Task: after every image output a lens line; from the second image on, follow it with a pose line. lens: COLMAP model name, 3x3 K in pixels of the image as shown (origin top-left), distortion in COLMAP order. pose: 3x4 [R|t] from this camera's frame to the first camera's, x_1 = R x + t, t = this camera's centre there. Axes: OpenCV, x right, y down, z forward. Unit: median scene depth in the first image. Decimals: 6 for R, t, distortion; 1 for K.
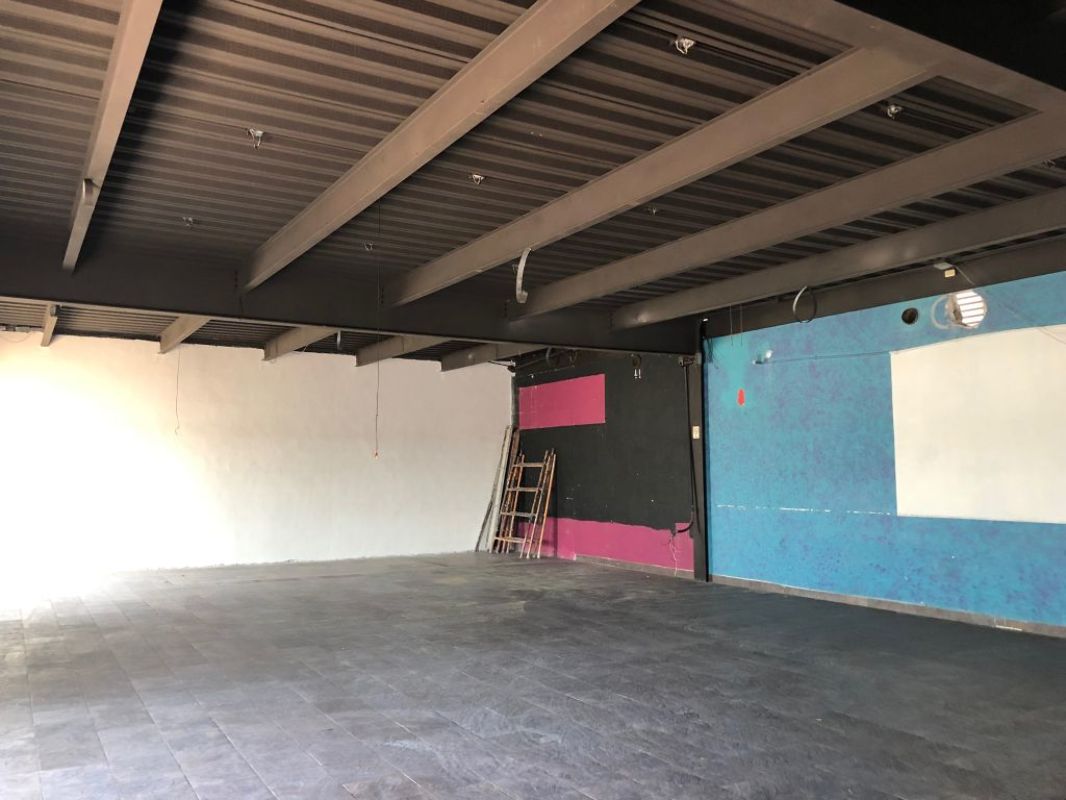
lens RADIAL K [[878.0, 0, 527.1], [0, 878.0, 397.3], [0, 0, 1]] dist [0.011062, -0.002912]
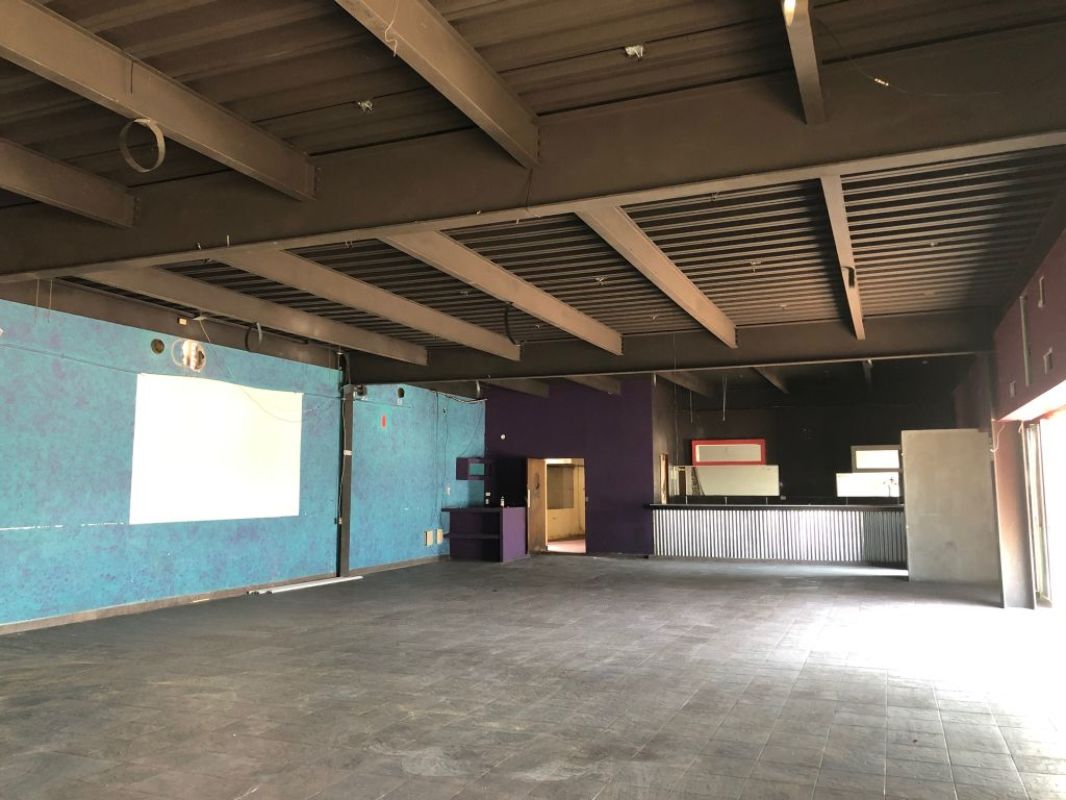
lens RADIAL K [[878.0, 0, 527.1], [0, 878.0, 397.3], [0, 0, 1]] dist [0.011062, -0.002912]
pose [[-0.604229, 0.087598, 0.791981, -0.730153], [-0.060447, 0.986035, -0.155179, 0.117598], [-0.794515, -0.141636, -0.590496, 1.254771]]
